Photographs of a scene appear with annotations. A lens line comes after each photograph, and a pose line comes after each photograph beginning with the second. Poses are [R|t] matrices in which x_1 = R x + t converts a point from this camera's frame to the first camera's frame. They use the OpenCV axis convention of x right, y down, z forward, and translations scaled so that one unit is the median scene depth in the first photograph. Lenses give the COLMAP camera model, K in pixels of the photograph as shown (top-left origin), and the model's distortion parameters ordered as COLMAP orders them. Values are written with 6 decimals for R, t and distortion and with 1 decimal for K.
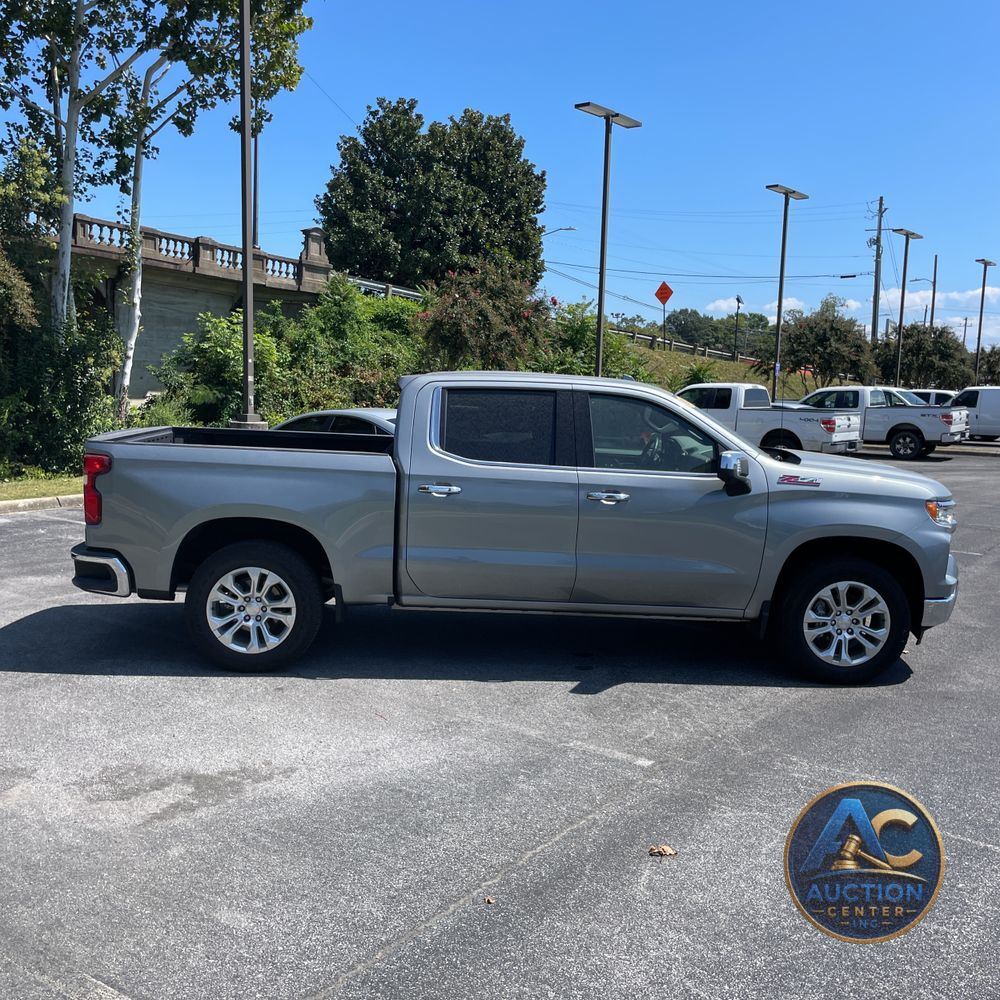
lens RADIAL K [[1017.5, 0, 494.1], [0, 1017.5, 493.1], [0, 0, 1]] dist [0.029819, 0.000000]
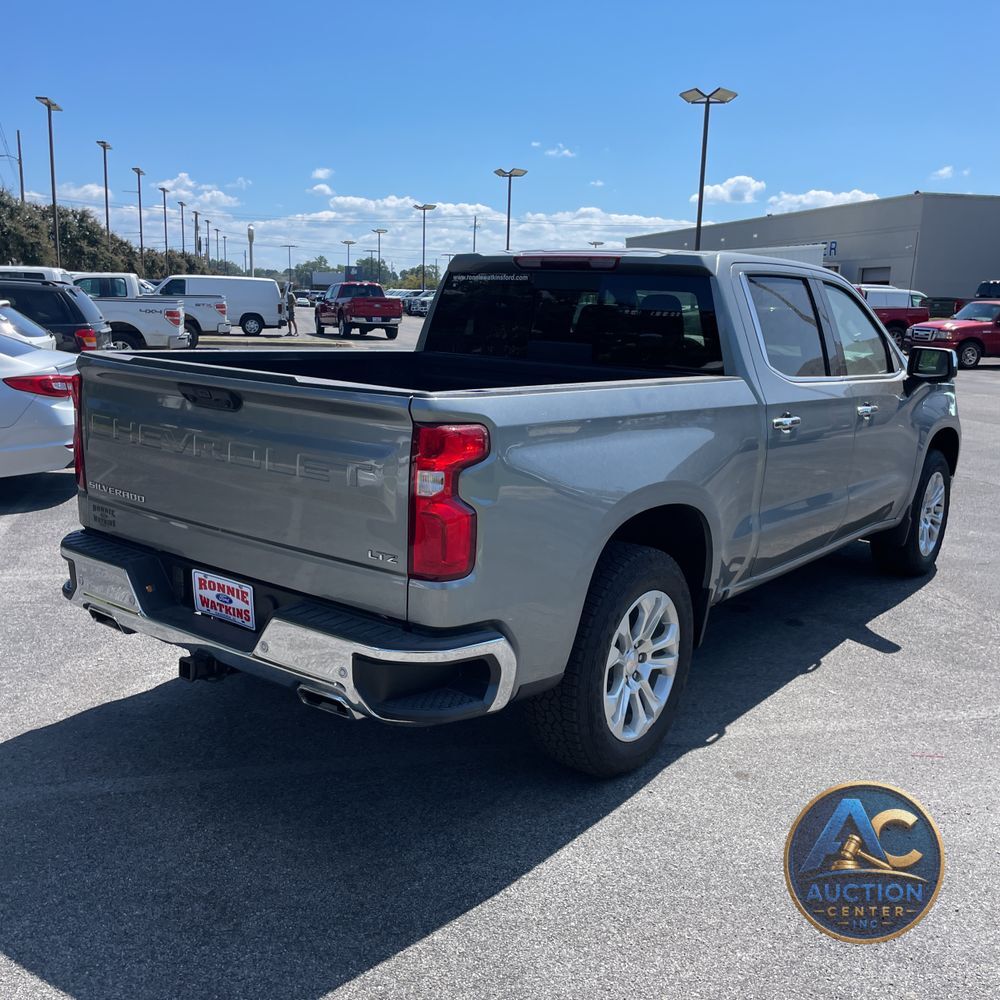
lens RADIAL K [[1017.5, 0, 489.3], [0, 1017.5, 491.2], [0, 0, 1]] dist [0.029819, 0.000000]
pose [[0.632533, -0.149998, 0.759870, -0.194689], [0.068706, 0.988067, 0.137851, -0.018421], [-0.771480, -0.034988, 0.635290, 0.191546]]
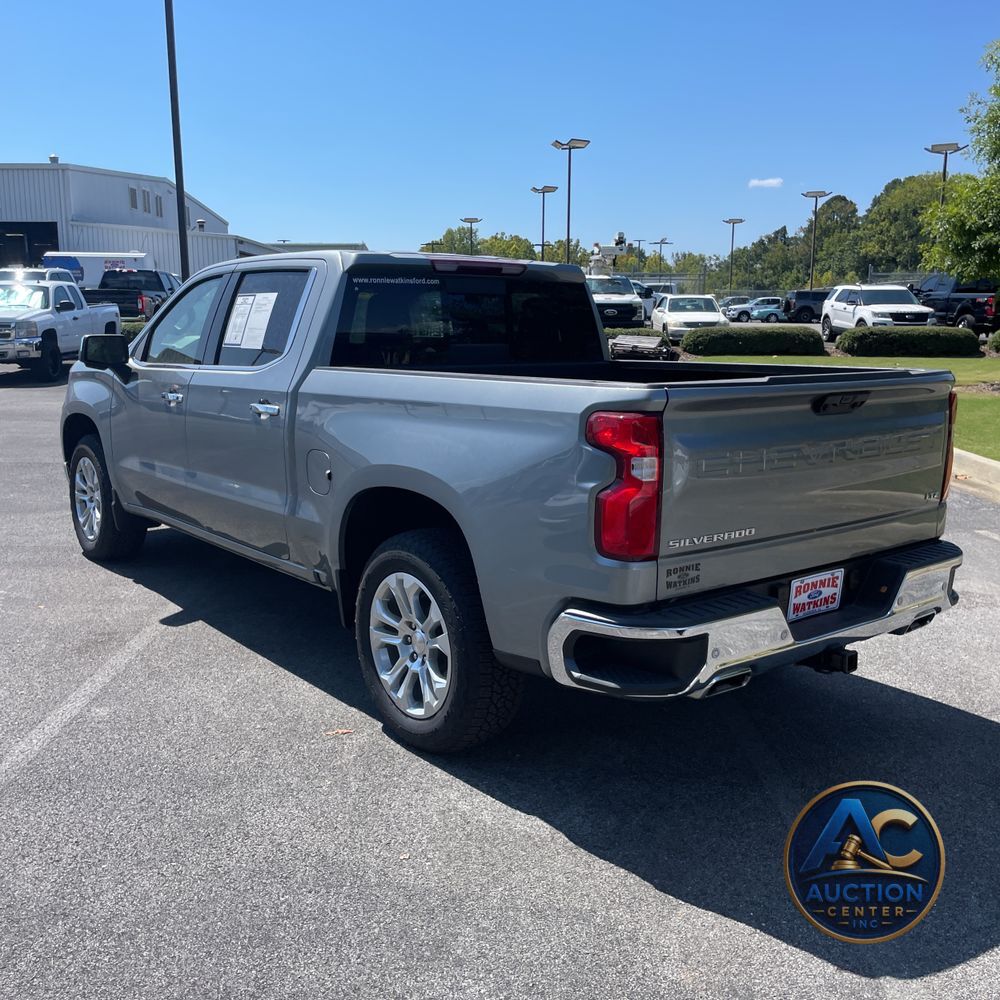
lens RADIAL K [[1017.5, 0, 497.9], [0, 1017.5, 505.1], [0, 0, 1]] dist [0.029819, 0.000000]
pose [[-0.595214, -0.174886, 0.784306, -0.199728], [0.069308, 0.961220, 0.266932, -0.042600], [-0.800573, 0.213240, -0.560011, 0.430806]]
